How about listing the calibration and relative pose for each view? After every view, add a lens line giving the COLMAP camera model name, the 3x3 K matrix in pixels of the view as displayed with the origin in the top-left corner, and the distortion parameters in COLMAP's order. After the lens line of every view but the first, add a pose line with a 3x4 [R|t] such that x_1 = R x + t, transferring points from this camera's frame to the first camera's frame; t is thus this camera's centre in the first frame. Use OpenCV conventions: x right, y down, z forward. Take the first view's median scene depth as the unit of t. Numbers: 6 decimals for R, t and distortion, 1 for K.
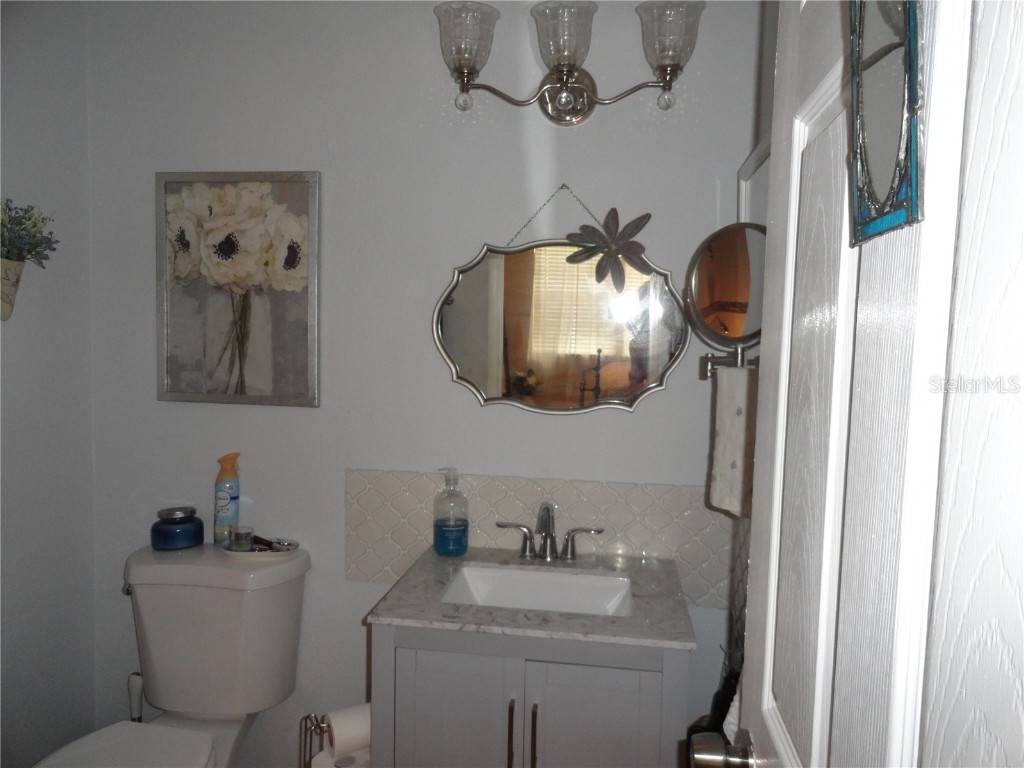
lens RADIAL K [[702.2, 0, 517.5], [0, 702.2, 386.6], [0, 0, 1]] dist [-0.011609, 0.008384]
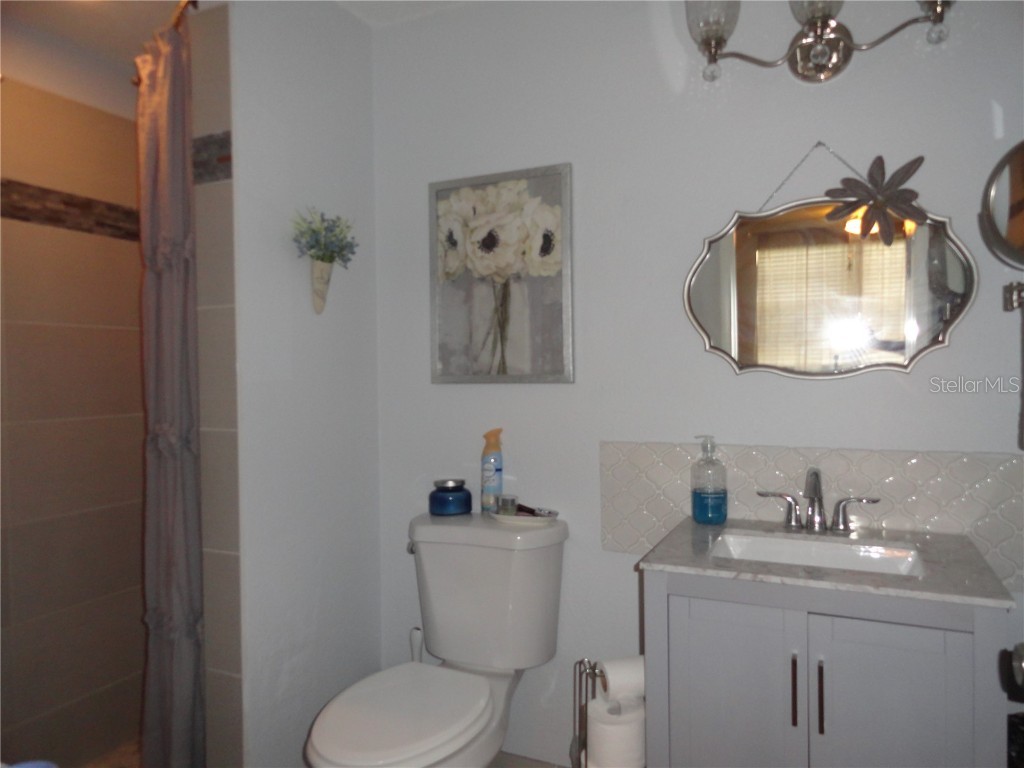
lens RADIAL K [[702.2, 0, 511.7], [0, 702.2, 384.9], [0, 0, 1]] dist [-0.011609, 0.008384]
pose [[0.953000, -0.030438, -0.301437, -0.057169], [0.016448, 0.998671, -0.048841, 0.087761], [0.302523, 0.041587, 0.952234, -0.038480]]
